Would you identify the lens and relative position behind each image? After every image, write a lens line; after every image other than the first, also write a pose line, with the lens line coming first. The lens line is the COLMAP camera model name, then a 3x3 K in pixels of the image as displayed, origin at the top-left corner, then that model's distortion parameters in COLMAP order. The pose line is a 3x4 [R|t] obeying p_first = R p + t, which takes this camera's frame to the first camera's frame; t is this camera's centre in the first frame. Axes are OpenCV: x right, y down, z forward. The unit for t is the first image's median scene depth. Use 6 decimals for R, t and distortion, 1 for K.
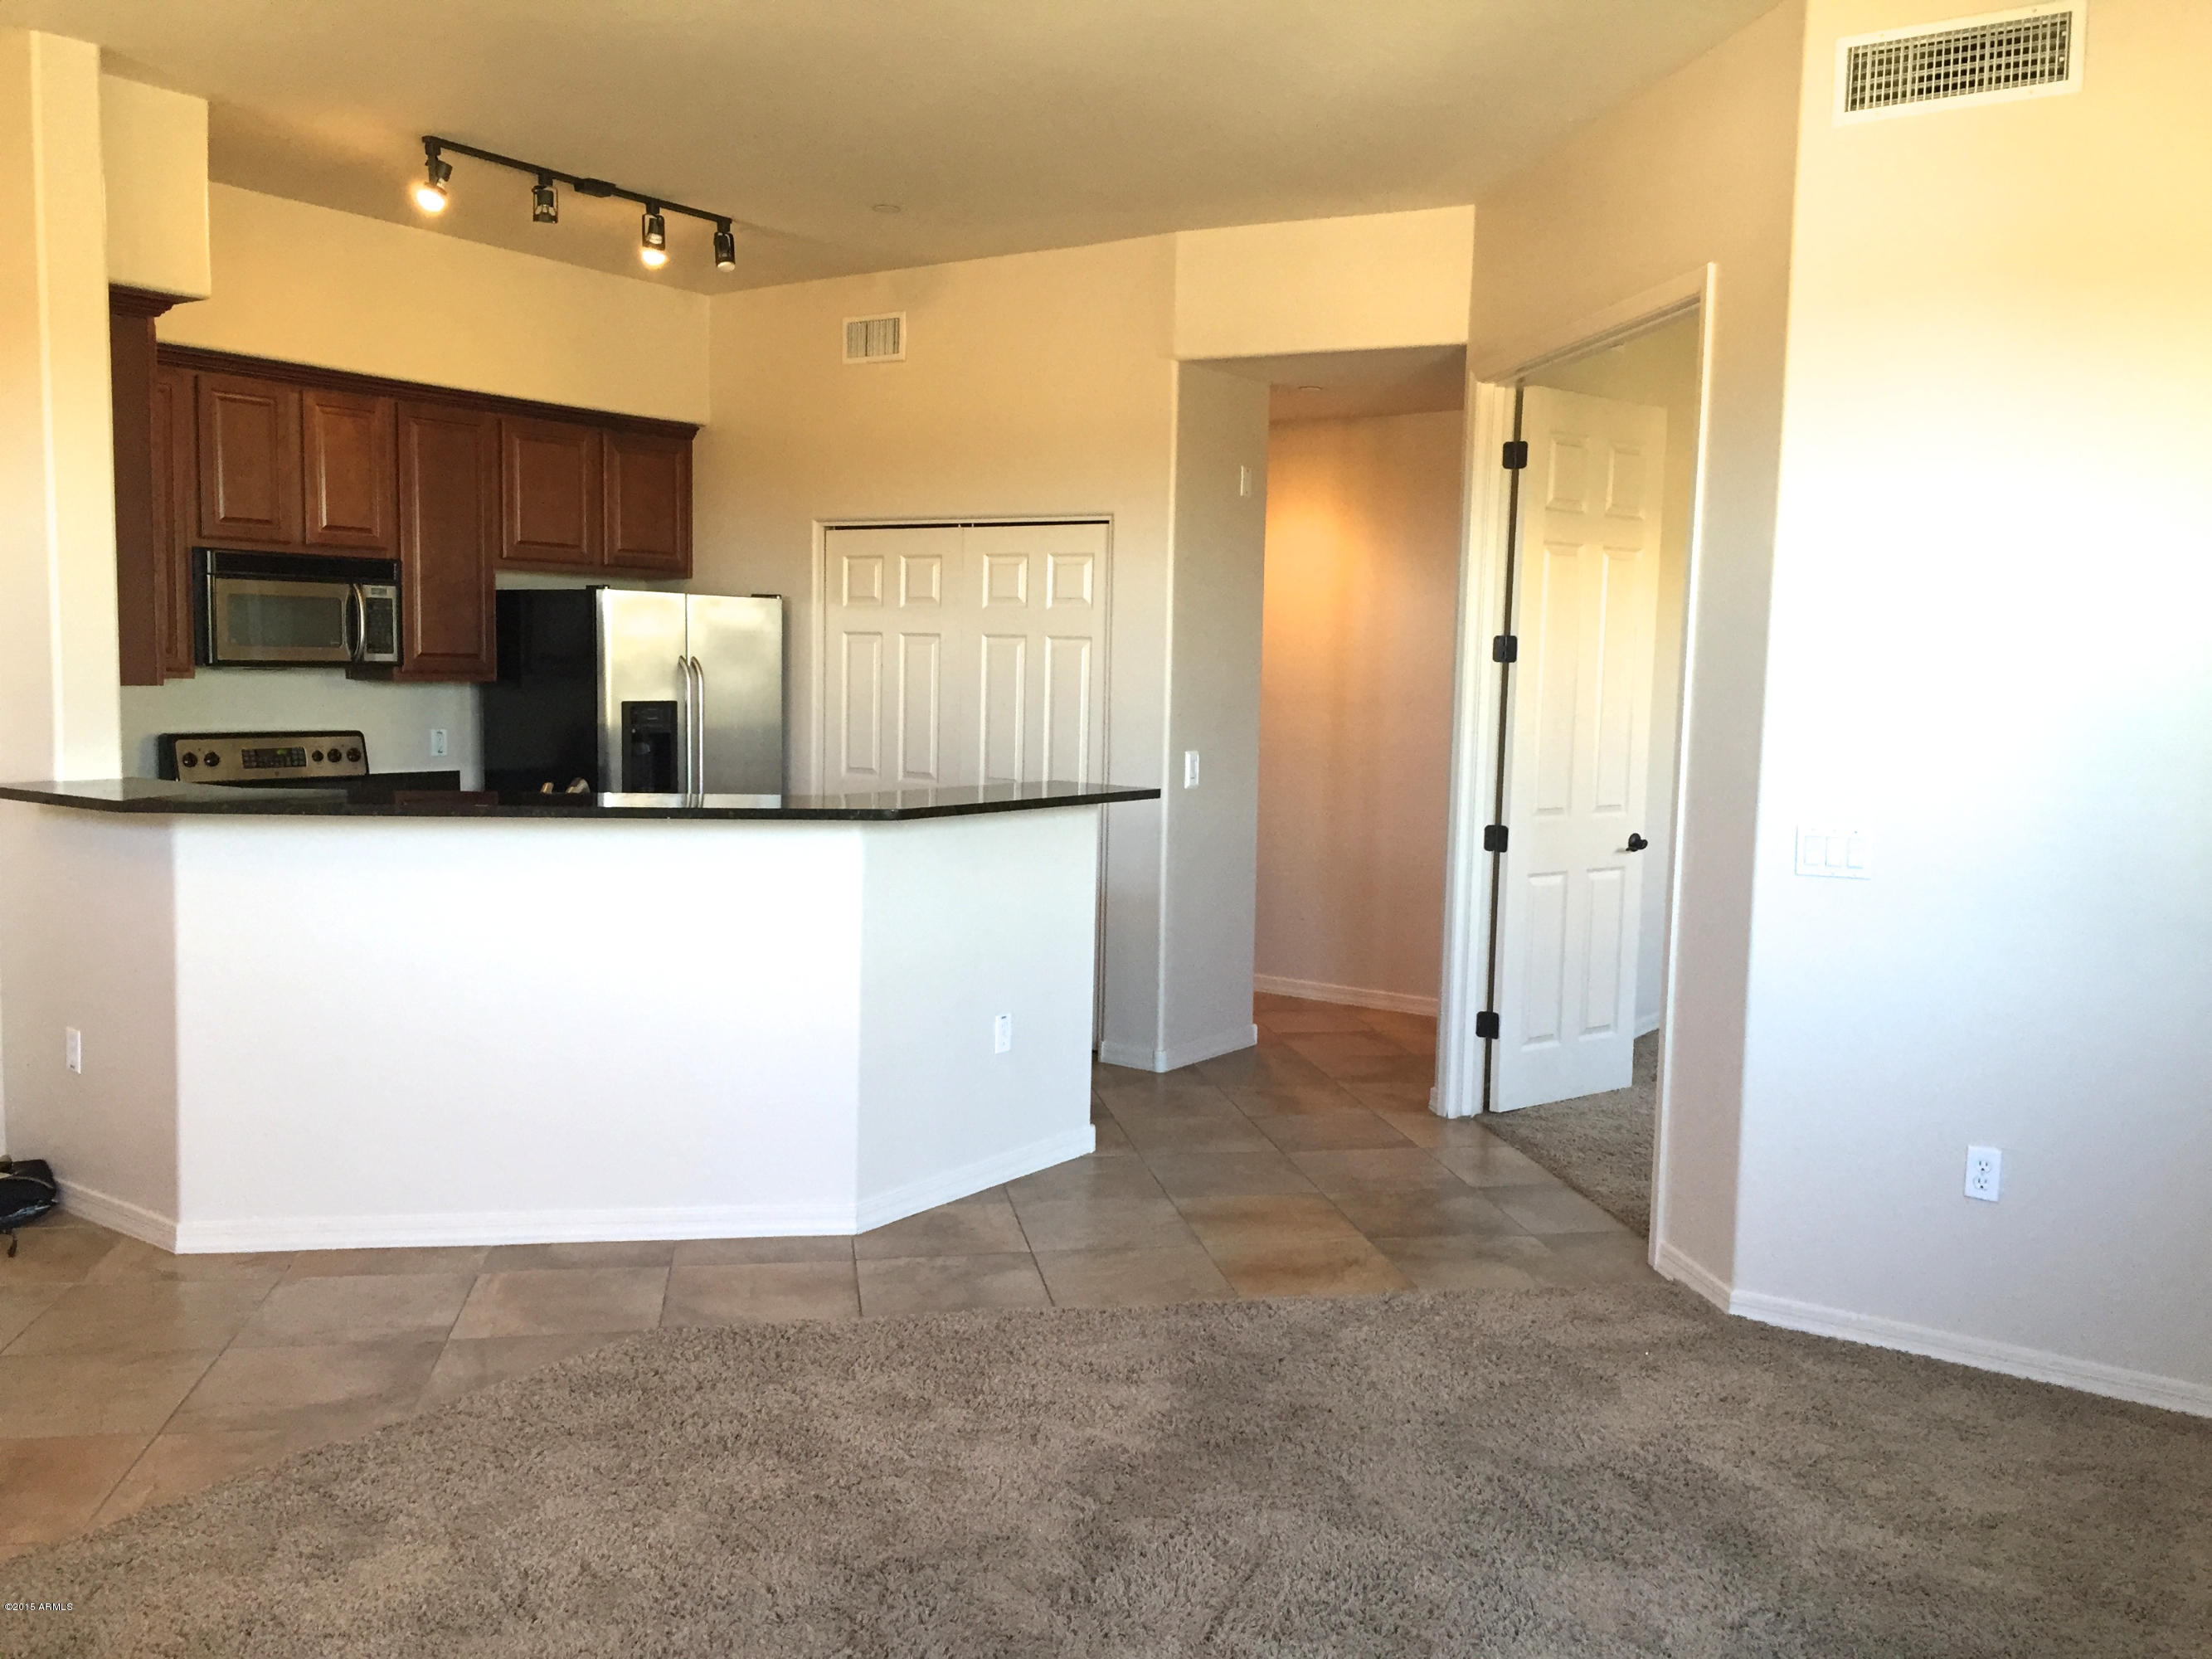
lens RADIAL K [[1878.0, 0, 1095.3], [0, 1878.0, 831.7], [0, 0, 1]] dist [0.073209, -0.078290]
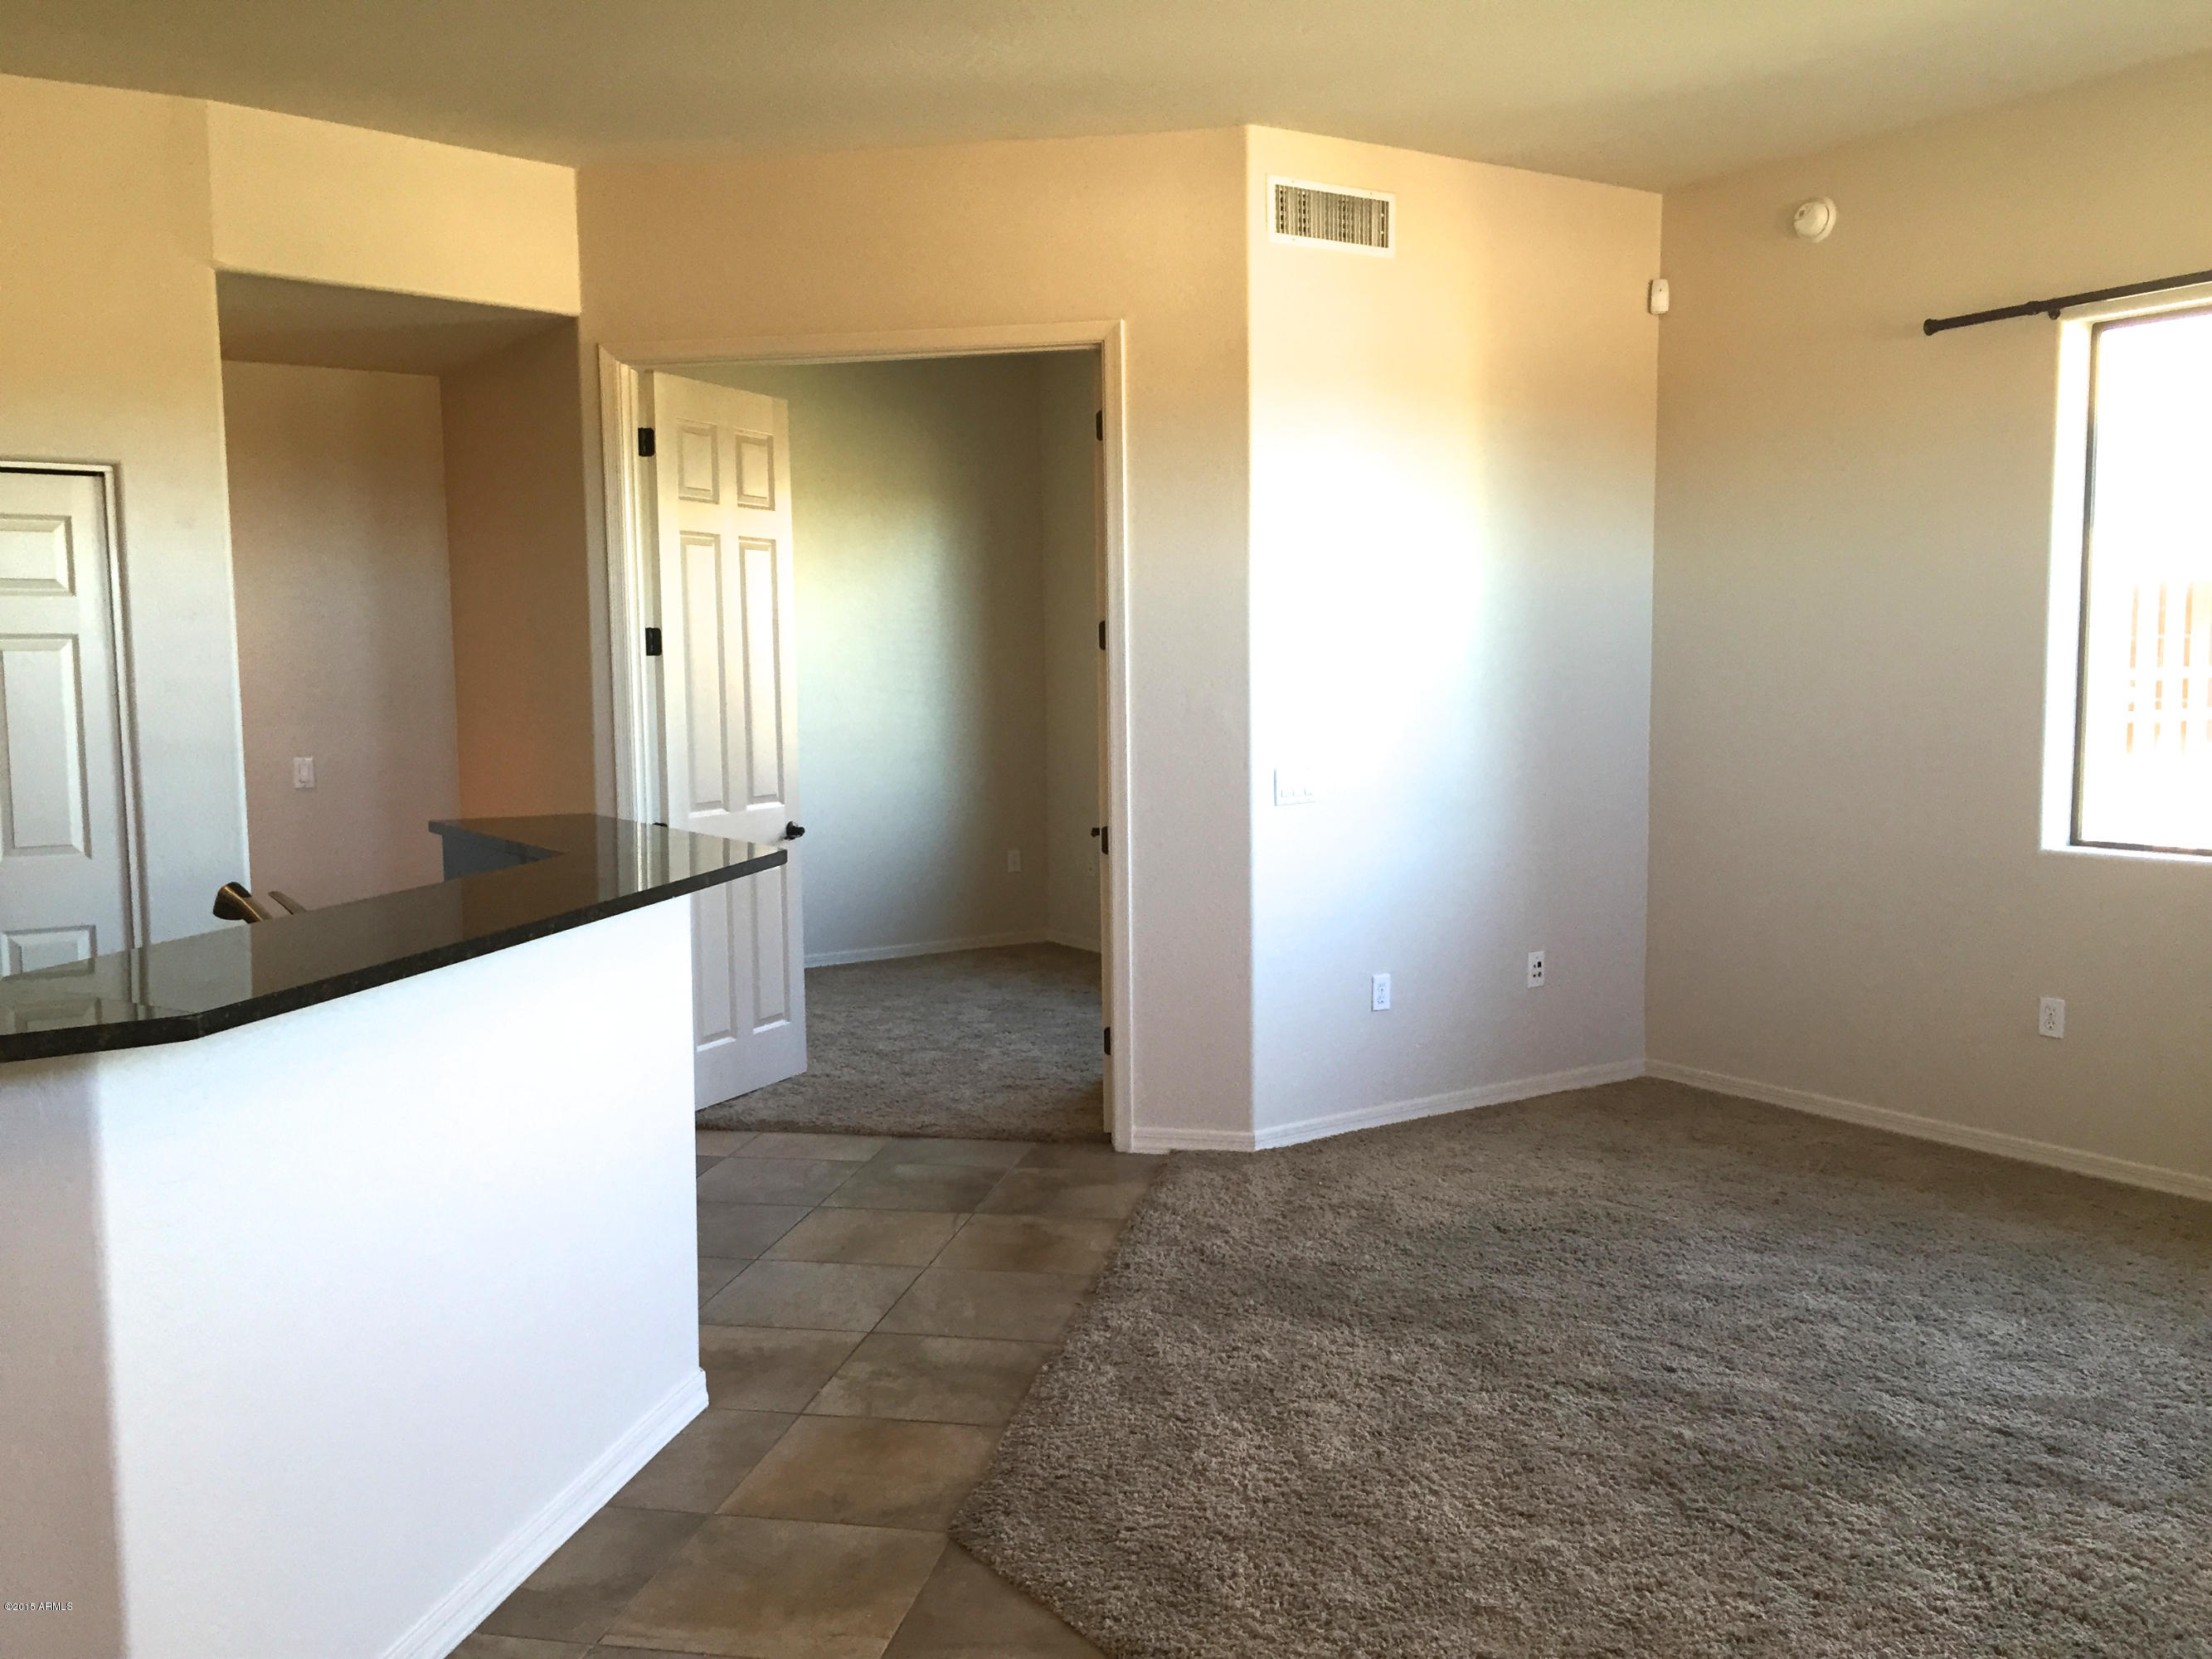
lens RADIAL K [[1878.0, 0, 1099.8], [0, 1878.0, 834.5], [0, 0, 1]] dist [0.073209, -0.078290]
pose [[0.352943, -0.113880, 0.928689, -0.564287], [0.105989, 0.991043, 0.081246, -0.048548], [-0.929622, 0.069755, 0.361851, 0.403179]]
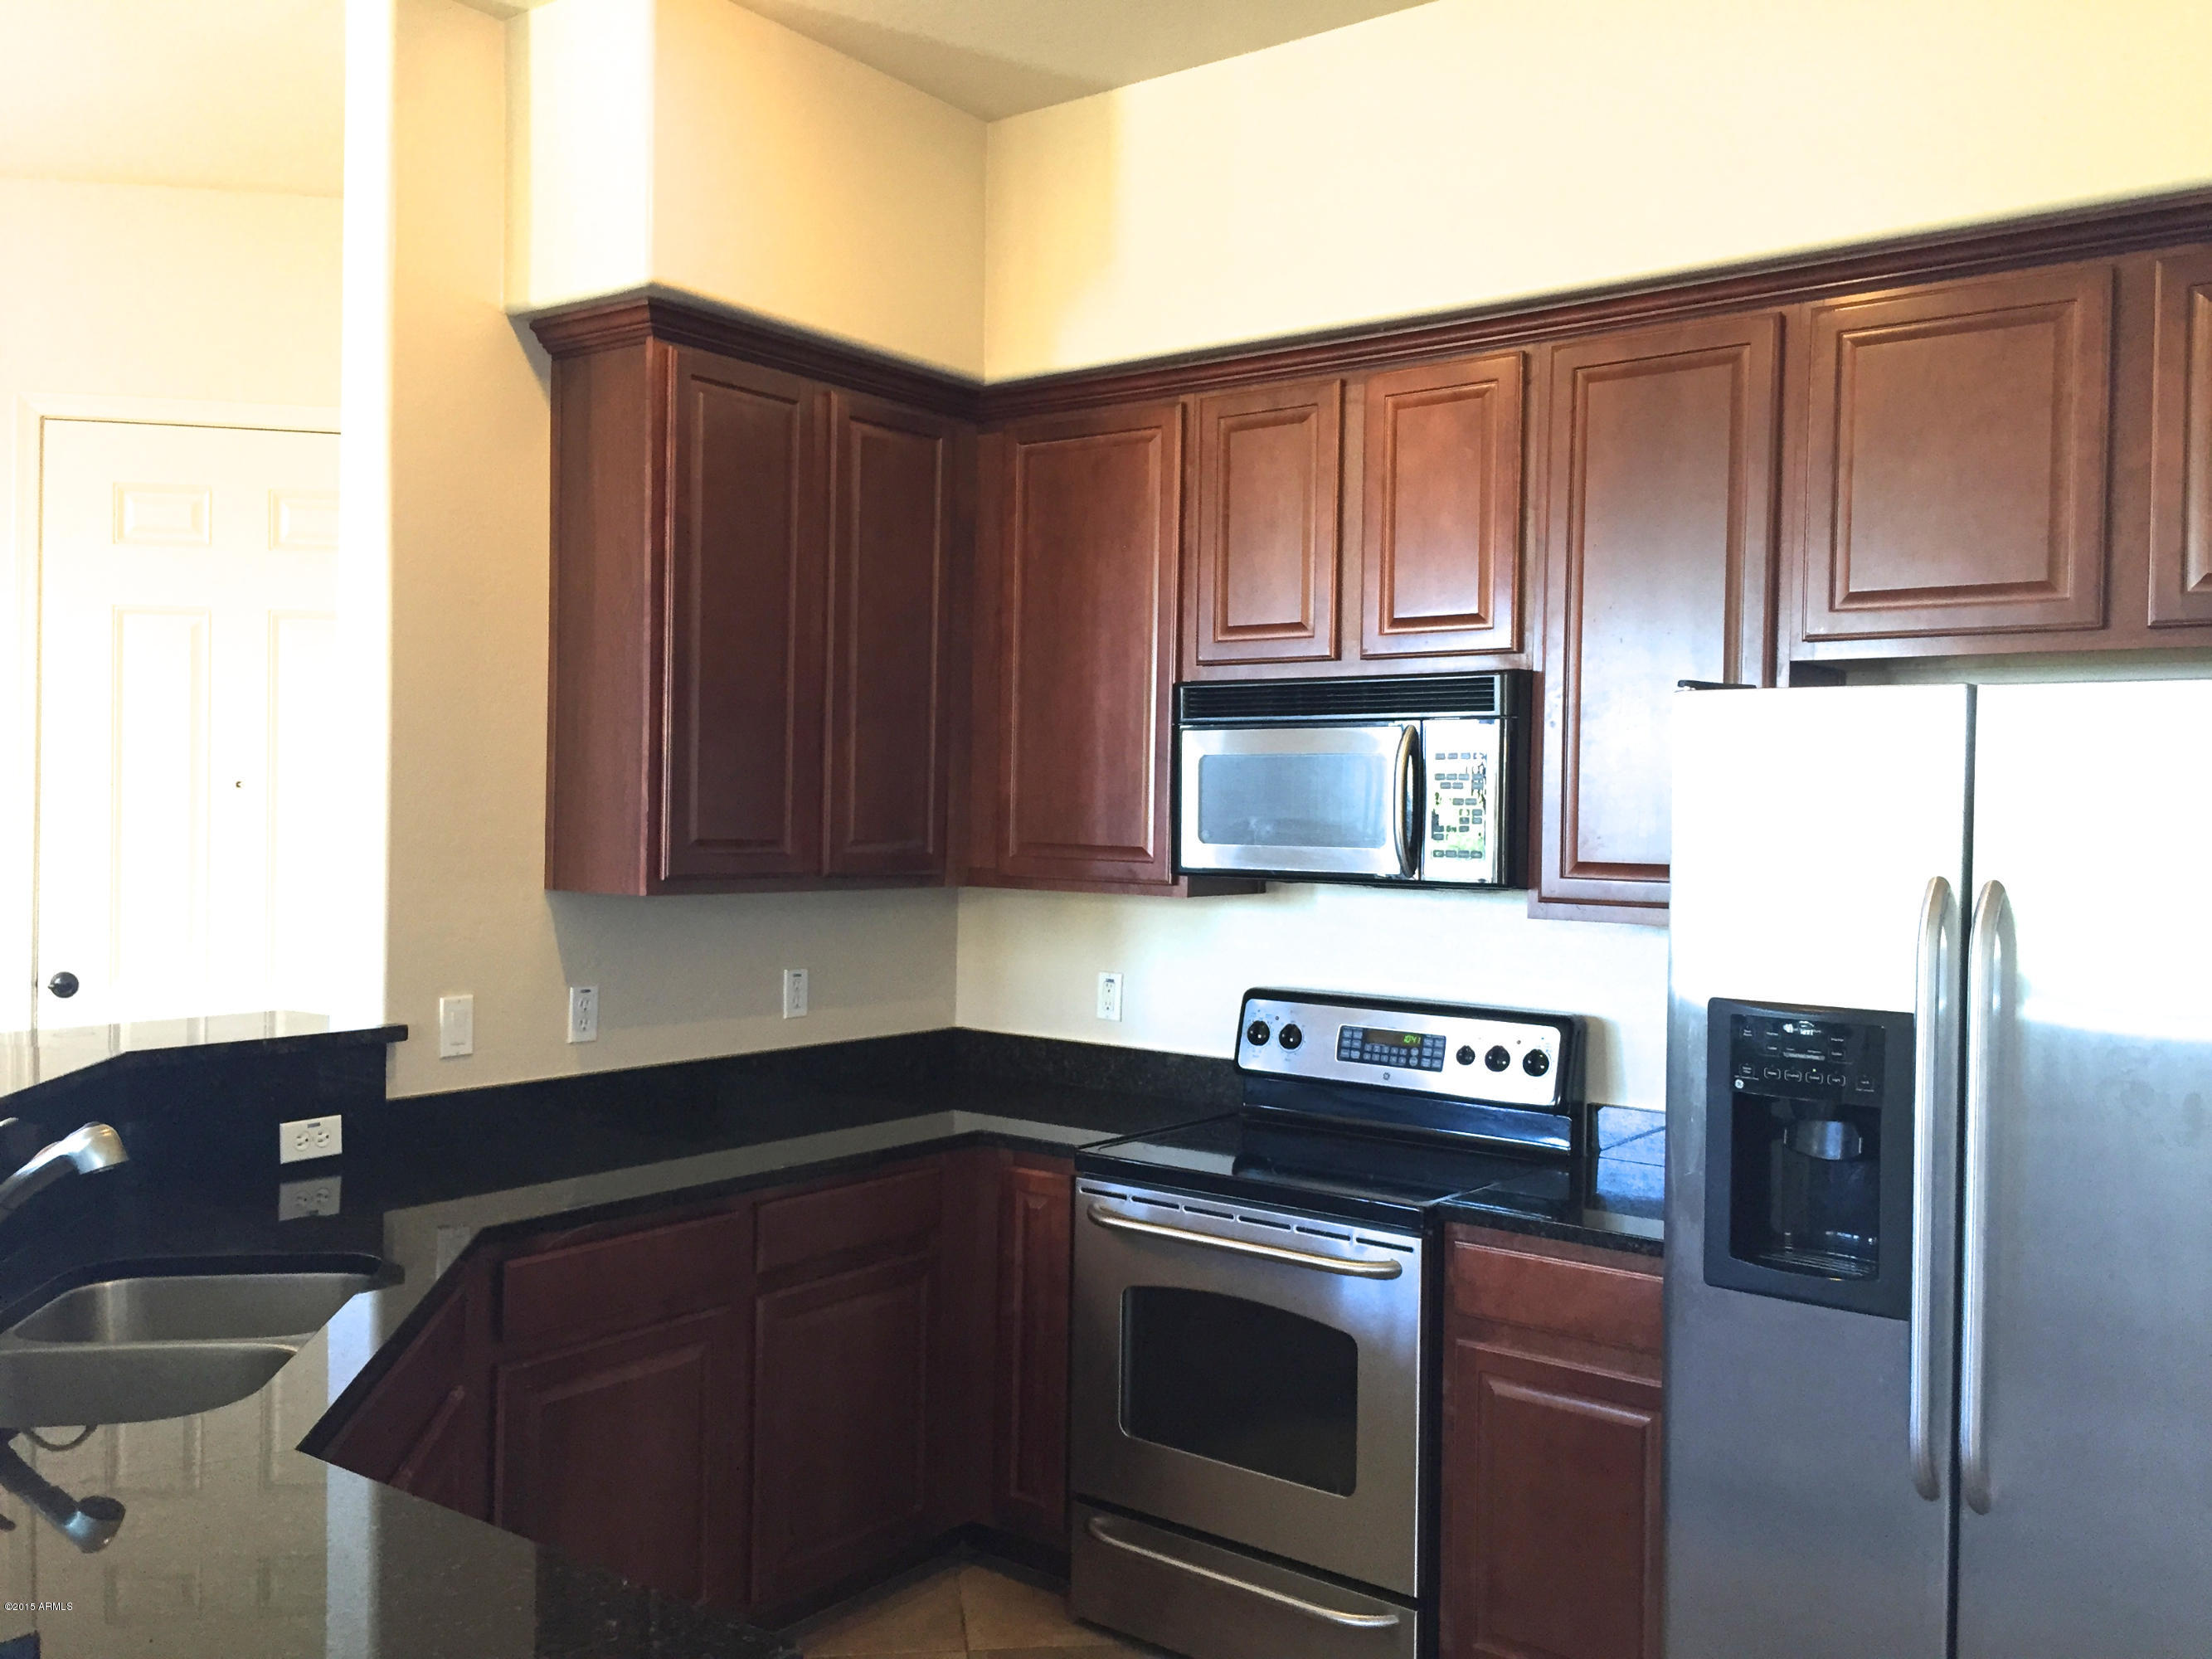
lens RADIAL K [[1878.0, 0, 1113.8], [0, 1878.0, 829.7], [0, 0, 1]] dist [0.073209, -0.078290]
pose [[-0.024508, -0.011904, -0.999629, 0.120967], [-0.114105, 0.993428, -0.009033, -0.090244], [0.993166, 0.113841, -0.025705, 0.952051]]
